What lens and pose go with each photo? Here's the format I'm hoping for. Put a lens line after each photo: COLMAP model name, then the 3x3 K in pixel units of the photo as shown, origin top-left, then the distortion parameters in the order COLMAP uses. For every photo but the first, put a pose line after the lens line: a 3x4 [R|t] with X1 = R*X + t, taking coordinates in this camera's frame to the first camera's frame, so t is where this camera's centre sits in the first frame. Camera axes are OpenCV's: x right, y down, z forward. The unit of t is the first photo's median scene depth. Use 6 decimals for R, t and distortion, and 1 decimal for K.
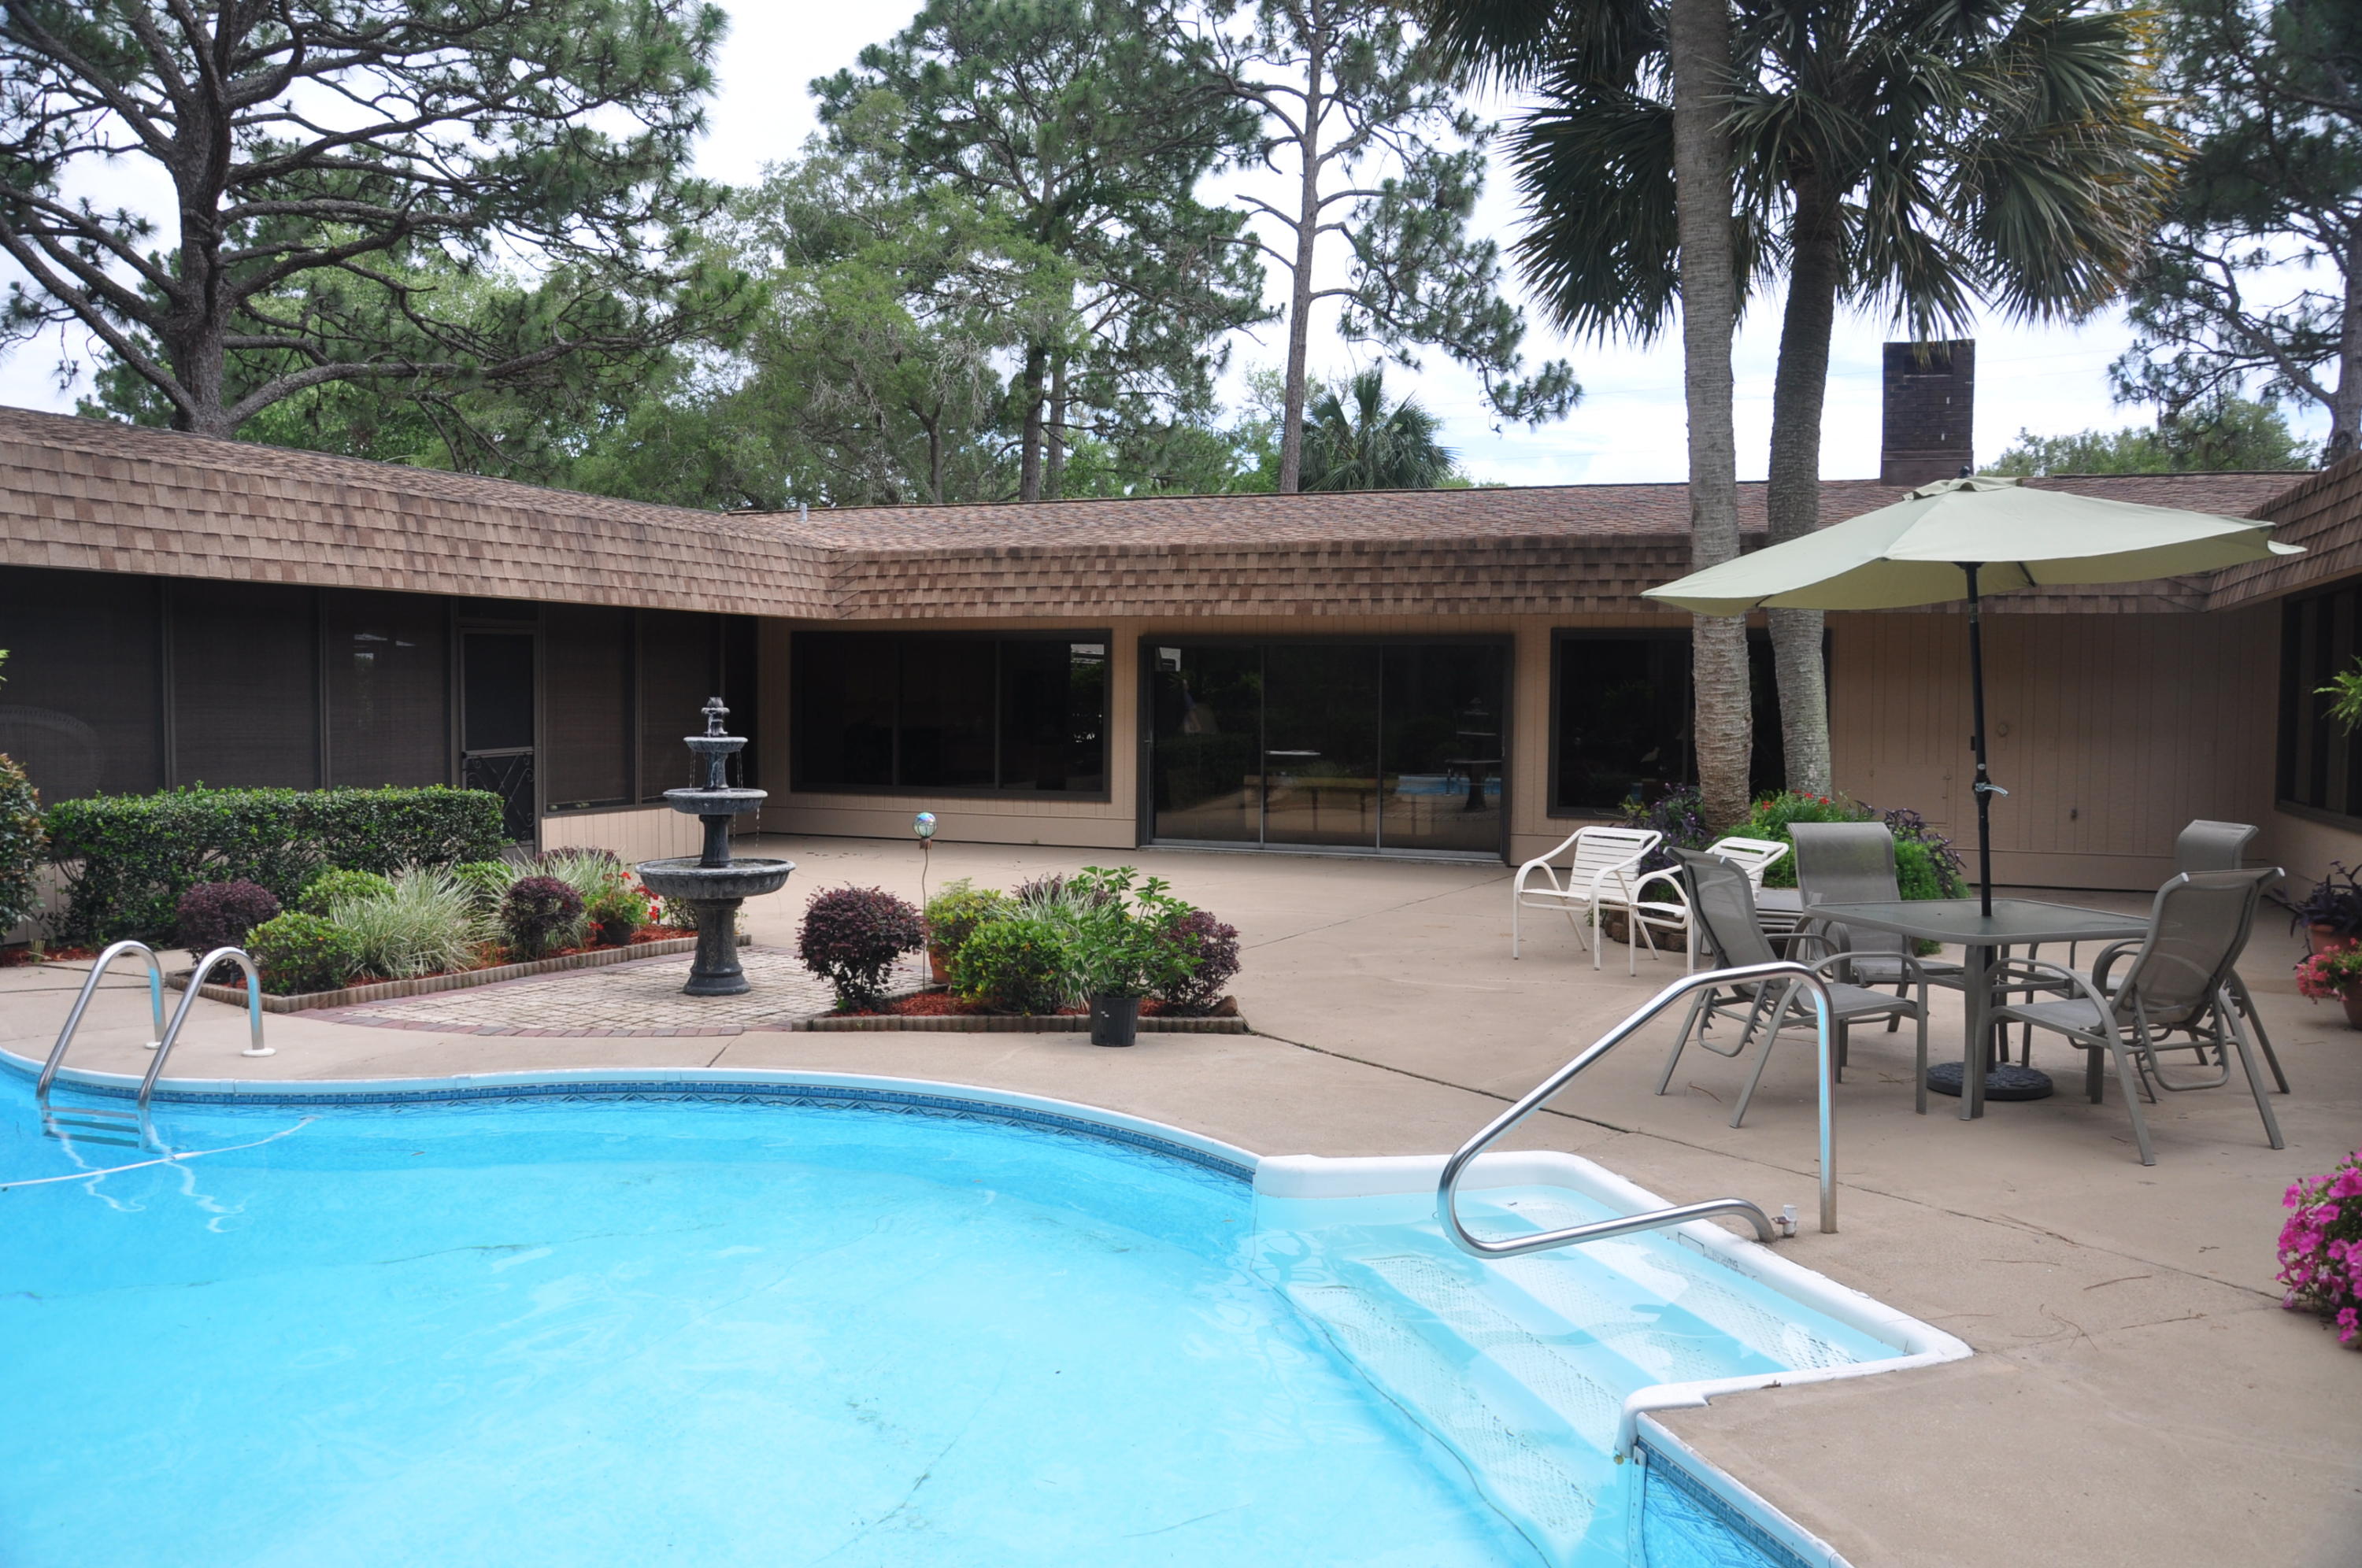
lens RADIAL K [[1860.8, 0, 1167.7], [0, 1860.8, 808.4], [0, 0, 1]] dist [-0.161615, 0.136874]
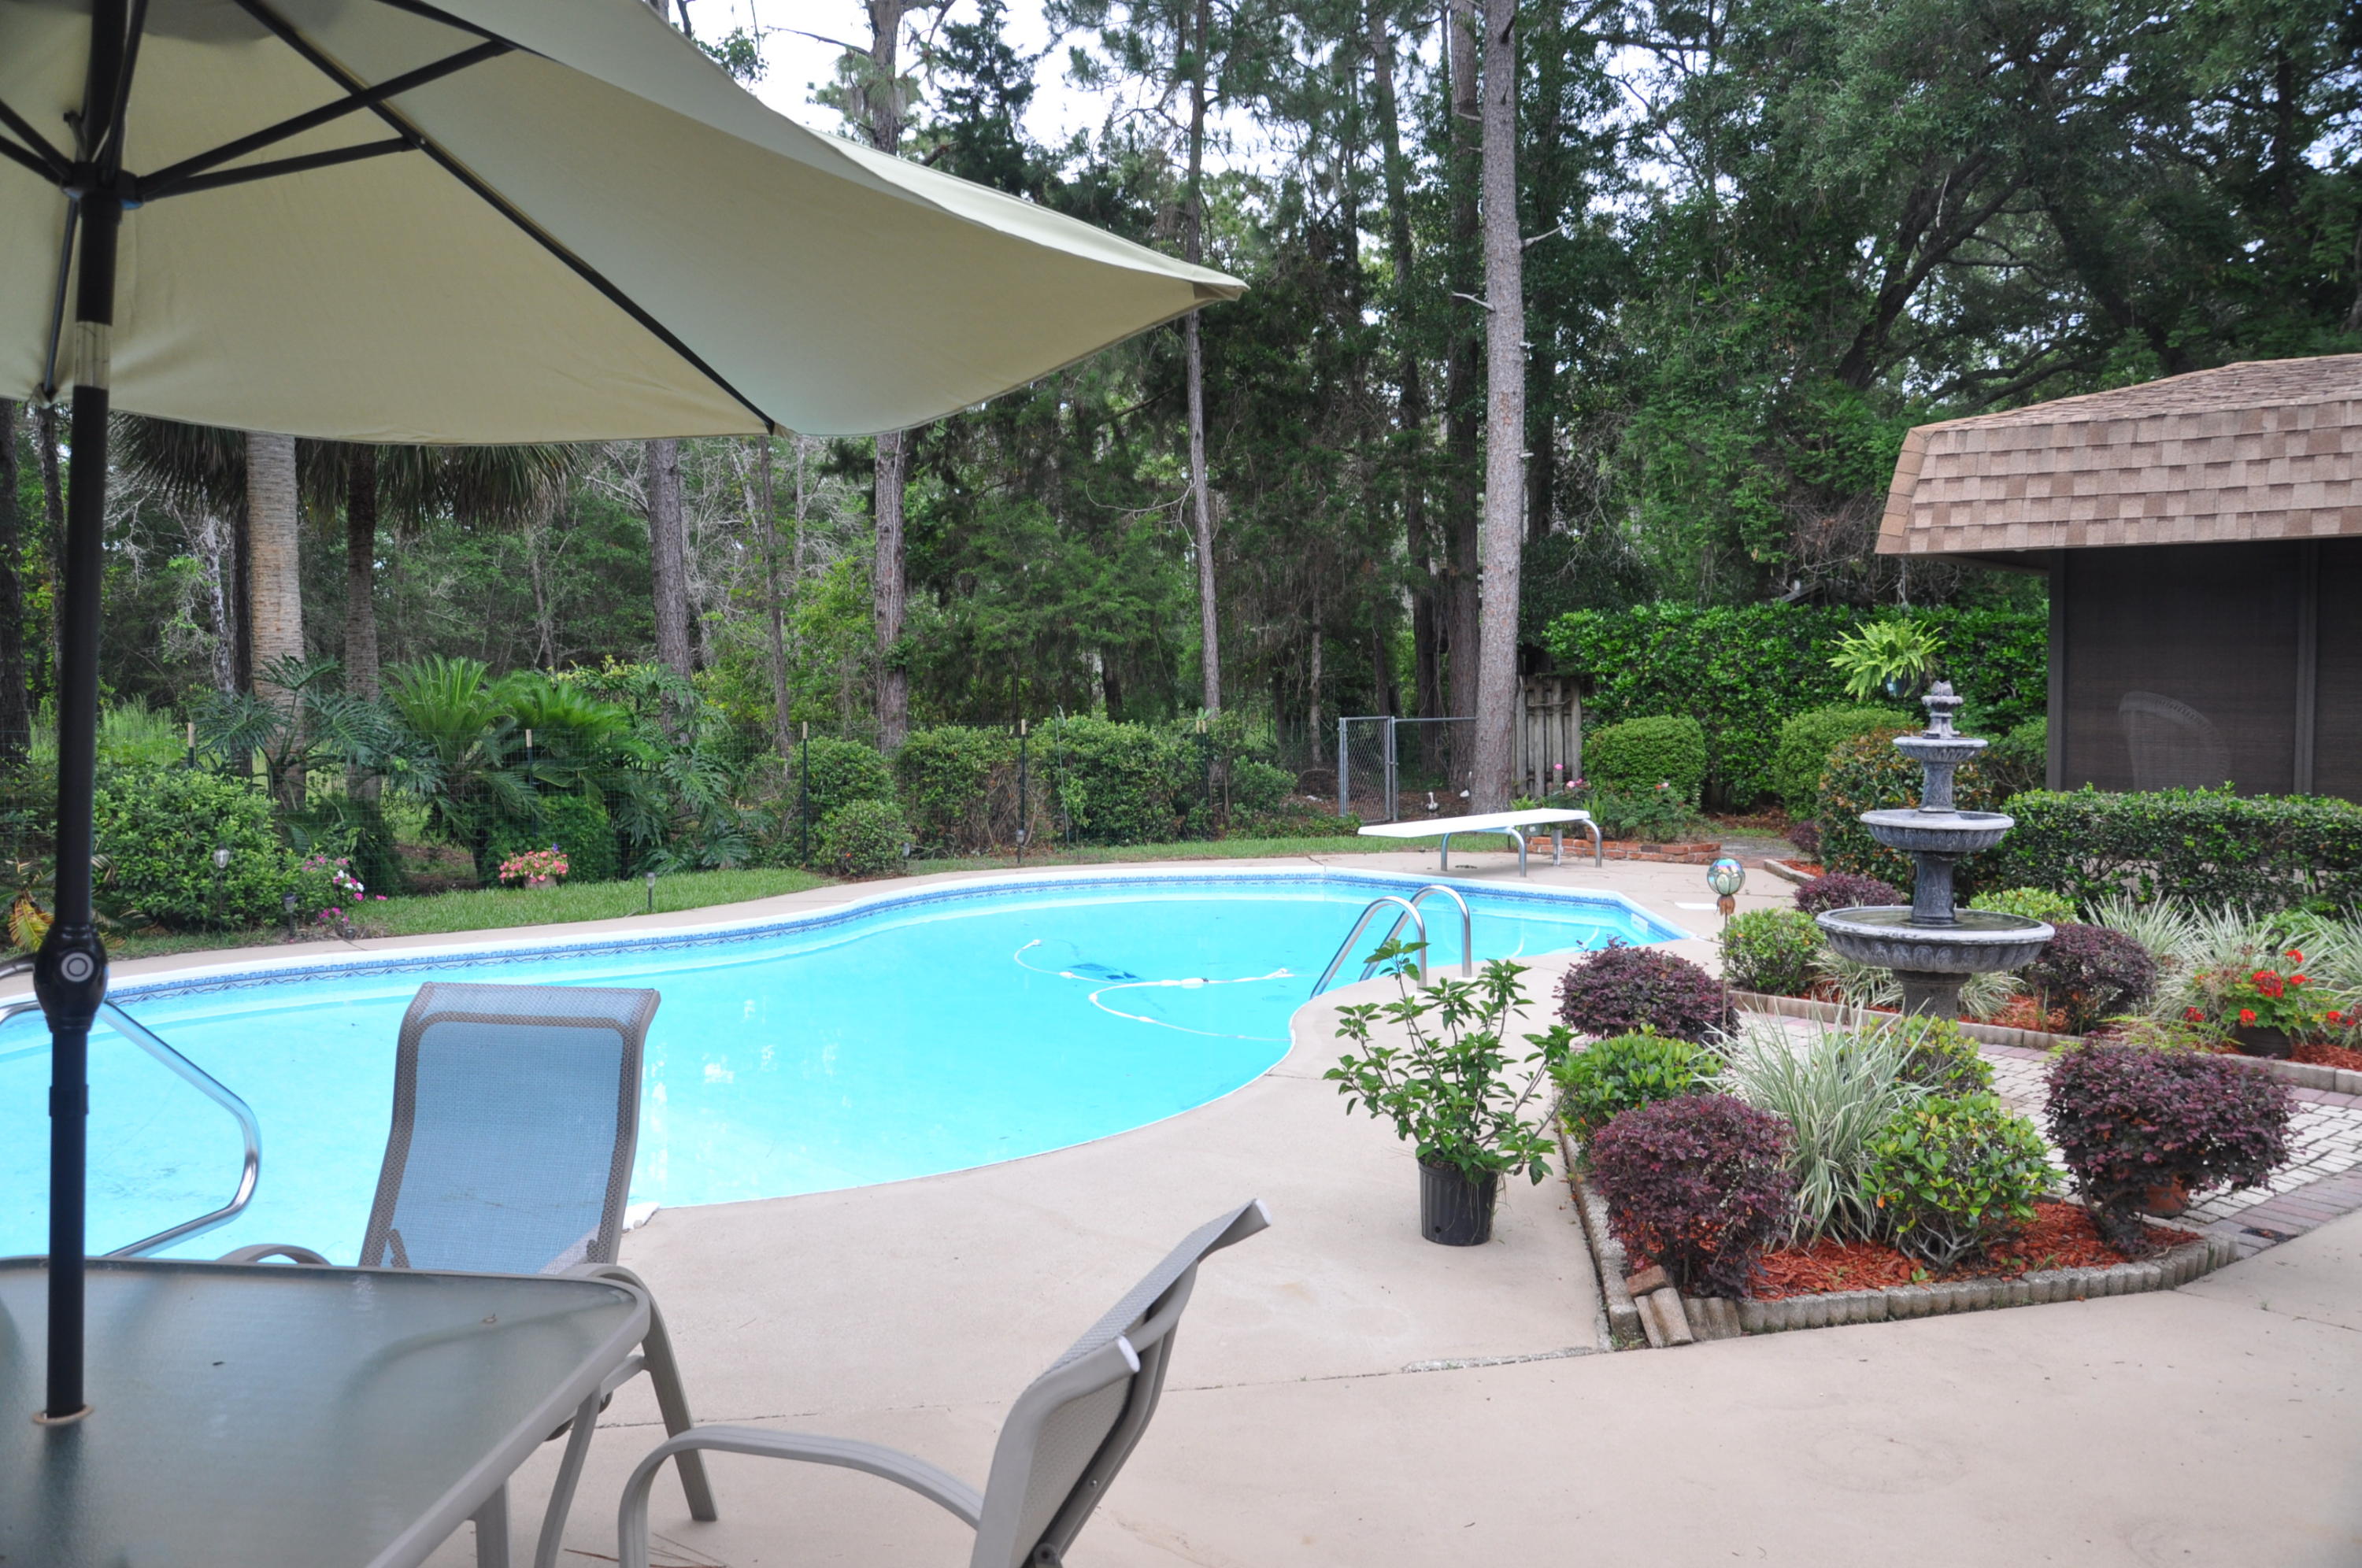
lens RADIAL K [[1860.8, 0, 1167.7], [0, 1860.8, 808.4], [0, 0, 1]] dist [-0.161615, 0.136874]
pose [[-0.317790, 0.058678, -0.946344, 0.420855], [-0.054345, 0.995315, 0.079964, -0.043558], [0.946602, 0.076841, -0.313113, 0.799815]]
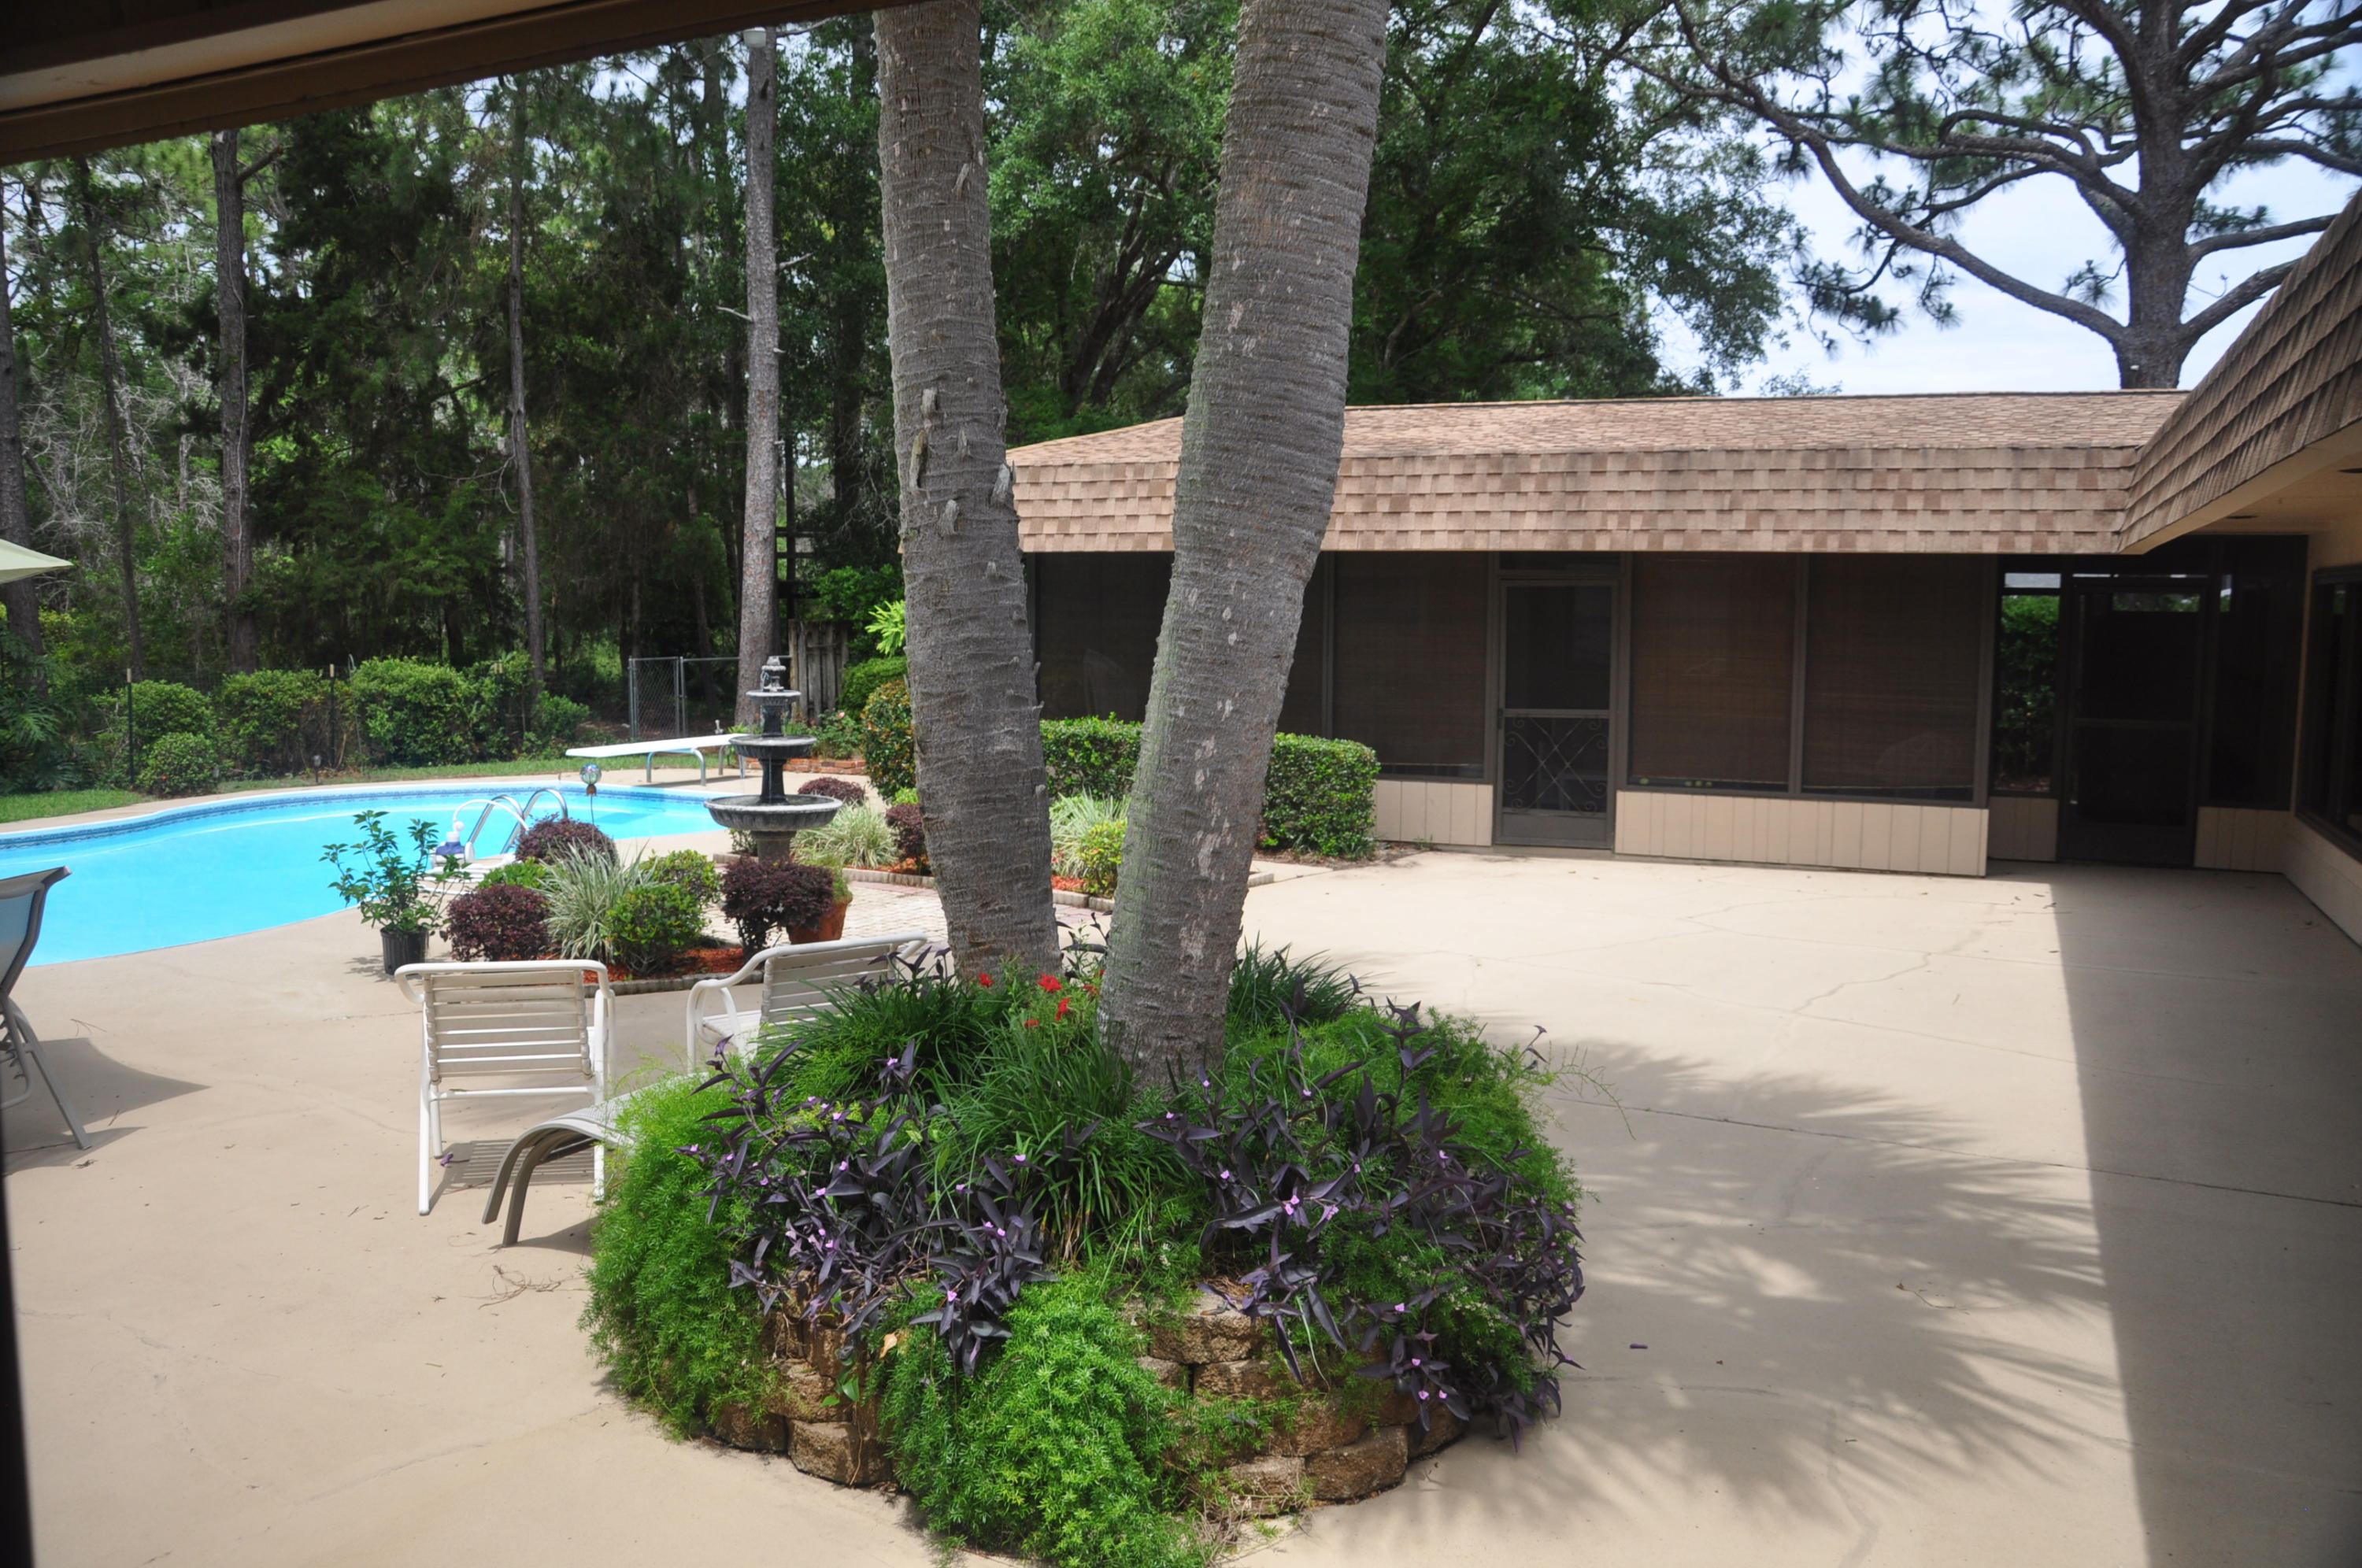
lens RADIAL K [[1860.8, 0, 1167.7], [0, 1860.8, 808.4], [0, 0, 1]] dist [-0.161615, 0.136874]
pose [[-0.042245, 0.100968, -0.993992, 0.767531], [-0.067793, 0.992298, 0.103677, -0.087632], [0.996805, 0.071765, -0.035075, 1.100293]]
